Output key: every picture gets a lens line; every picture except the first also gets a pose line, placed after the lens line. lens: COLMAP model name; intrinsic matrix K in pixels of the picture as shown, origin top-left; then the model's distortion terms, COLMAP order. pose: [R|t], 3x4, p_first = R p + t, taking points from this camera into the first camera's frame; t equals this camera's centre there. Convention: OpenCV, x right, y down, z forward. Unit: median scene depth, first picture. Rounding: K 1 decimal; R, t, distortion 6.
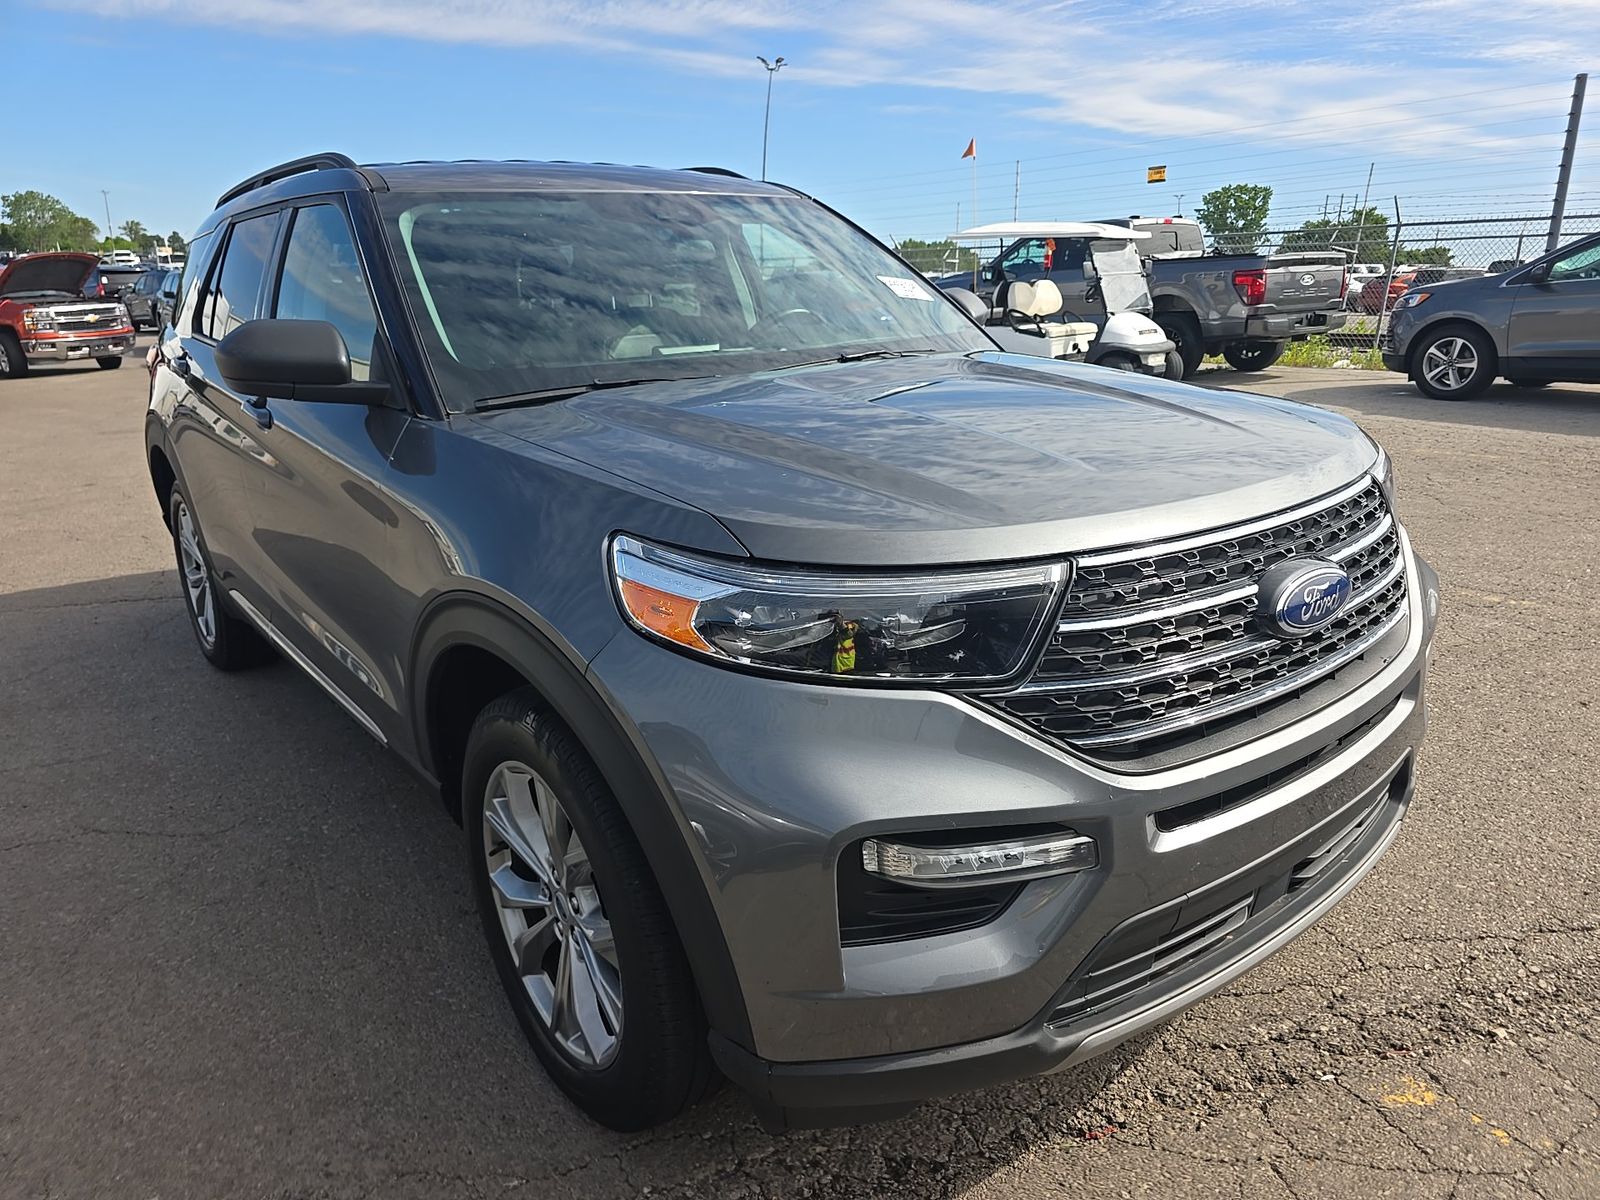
lens RADIAL K [[1095.5, 0, 805.8], [0, 1095.5, 598.0], [0, 0, 1]] dist [0.038514, -0.039514]
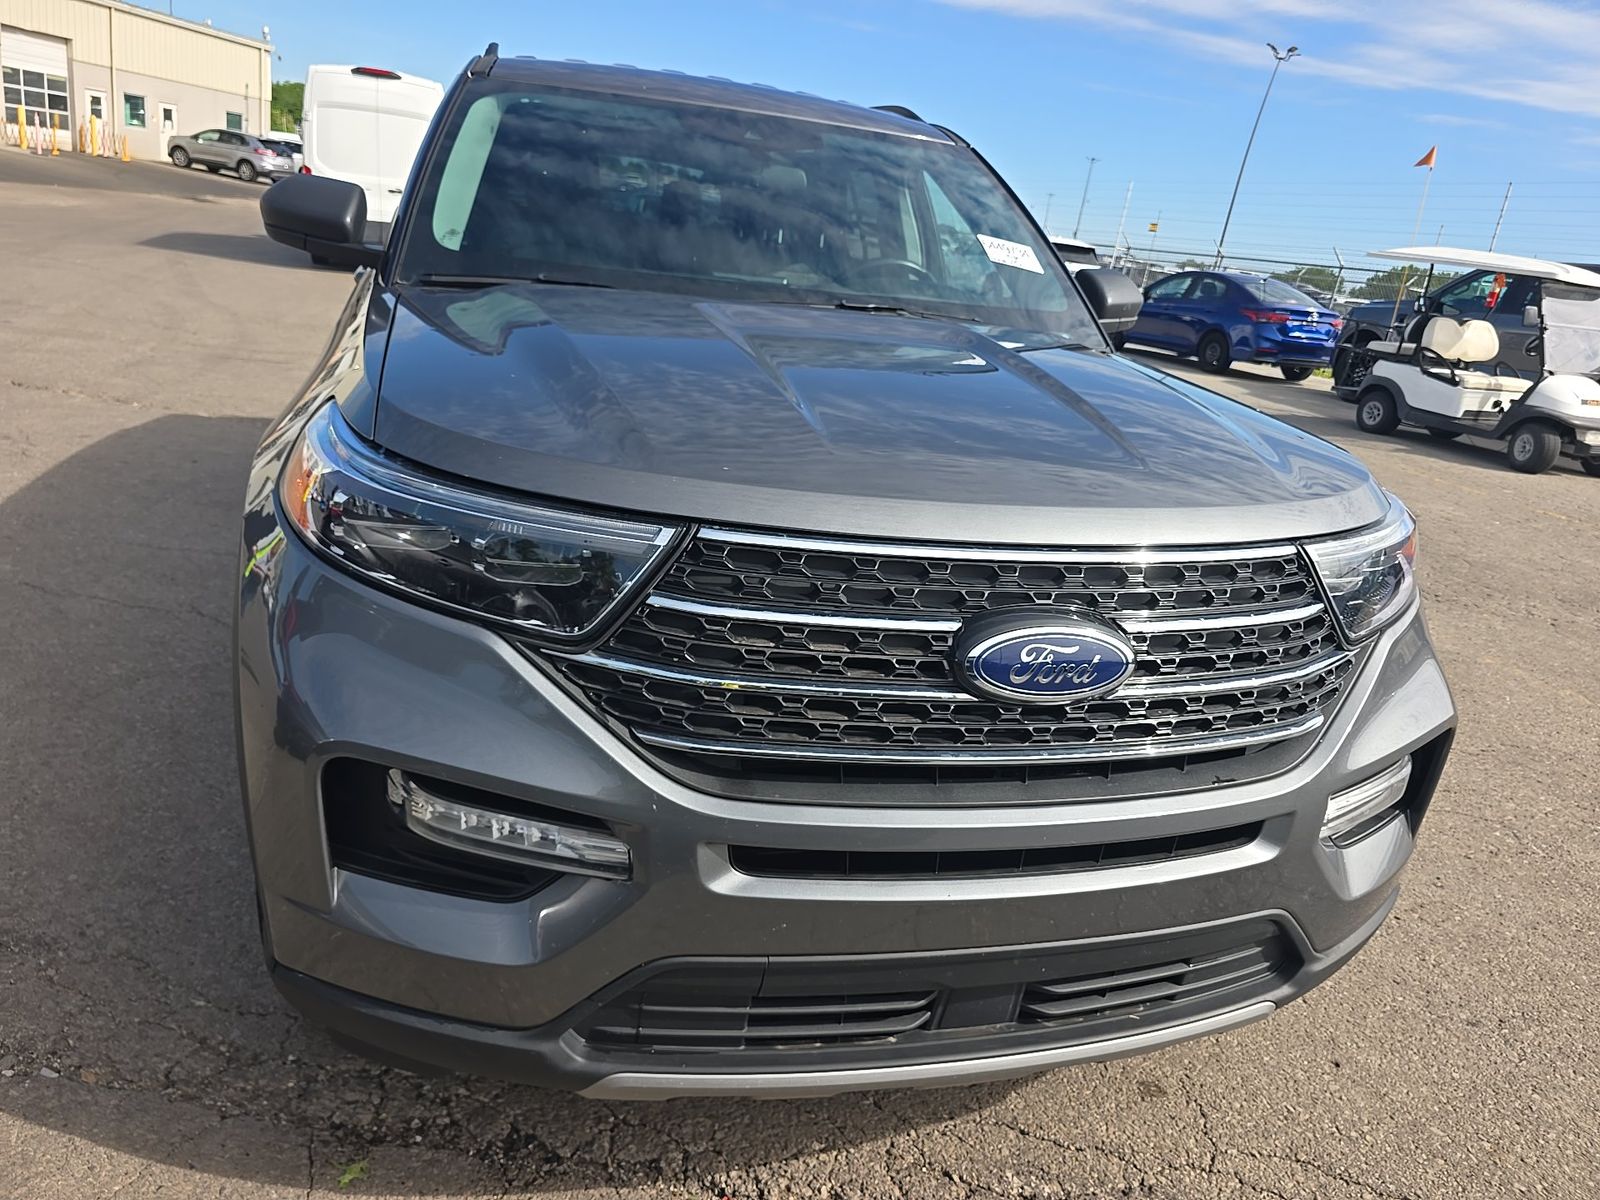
lens RADIAL K [[1095.5, 0, 799.6], [0, 1095.5, 601.4], [0, 0, 1]] dist [0.038514, -0.039514]
pose [[0.910582, 0.250496, -0.328773, 0.430682], [-0.243437, 0.967856, 0.063187, -0.036867], [0.334033, 0.022498, 0.942293, 0.167107]]
